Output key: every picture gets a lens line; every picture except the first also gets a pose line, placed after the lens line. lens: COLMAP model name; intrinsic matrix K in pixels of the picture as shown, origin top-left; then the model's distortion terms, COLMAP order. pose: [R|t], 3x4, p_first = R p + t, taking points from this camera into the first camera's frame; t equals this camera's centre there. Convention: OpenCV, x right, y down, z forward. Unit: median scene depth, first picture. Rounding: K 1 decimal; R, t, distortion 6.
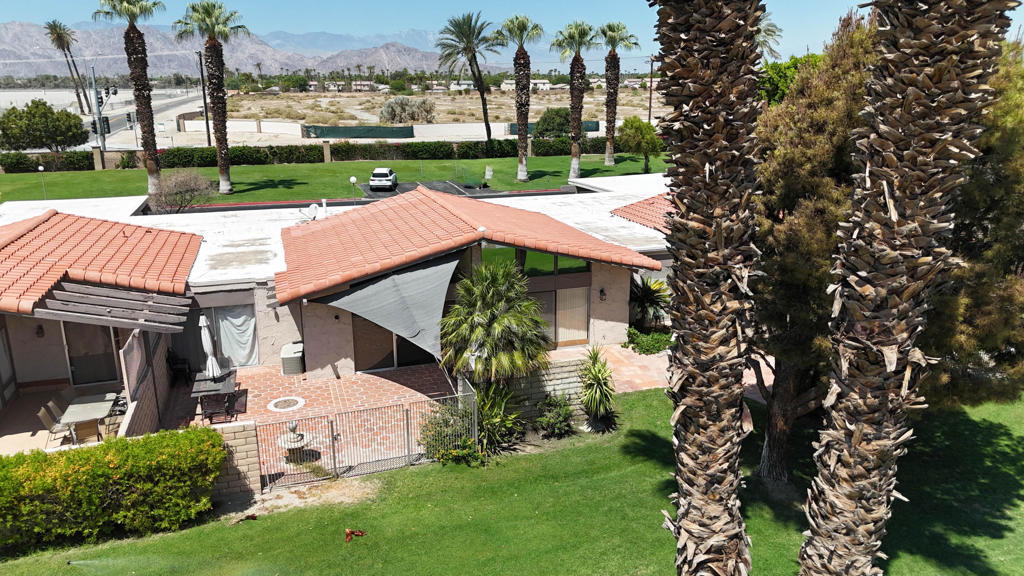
lens RADIAL K [[752.2, 0, 516.0], [0, 752.2, 283.6], [0, 0, 1]] dist [0.053176, -0.035338]
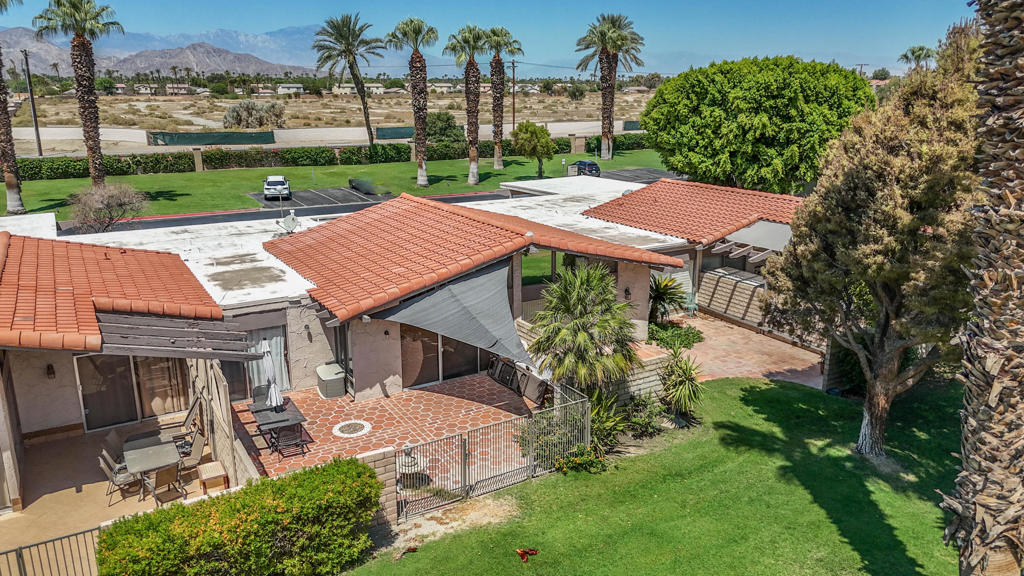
lens RADIAL K [[752.2, 0, 520.4], [0, 752.2, 284.5], [0, 0, 1]] dist [0.053176, -0.035338]
pose [[0.975691, -0.053049, 0.212632, -0.308657], [0.054003, 0.998540, 0.001322, -0.009232], [-0.212392, 0.010193, 0.977131, 0.044826]]
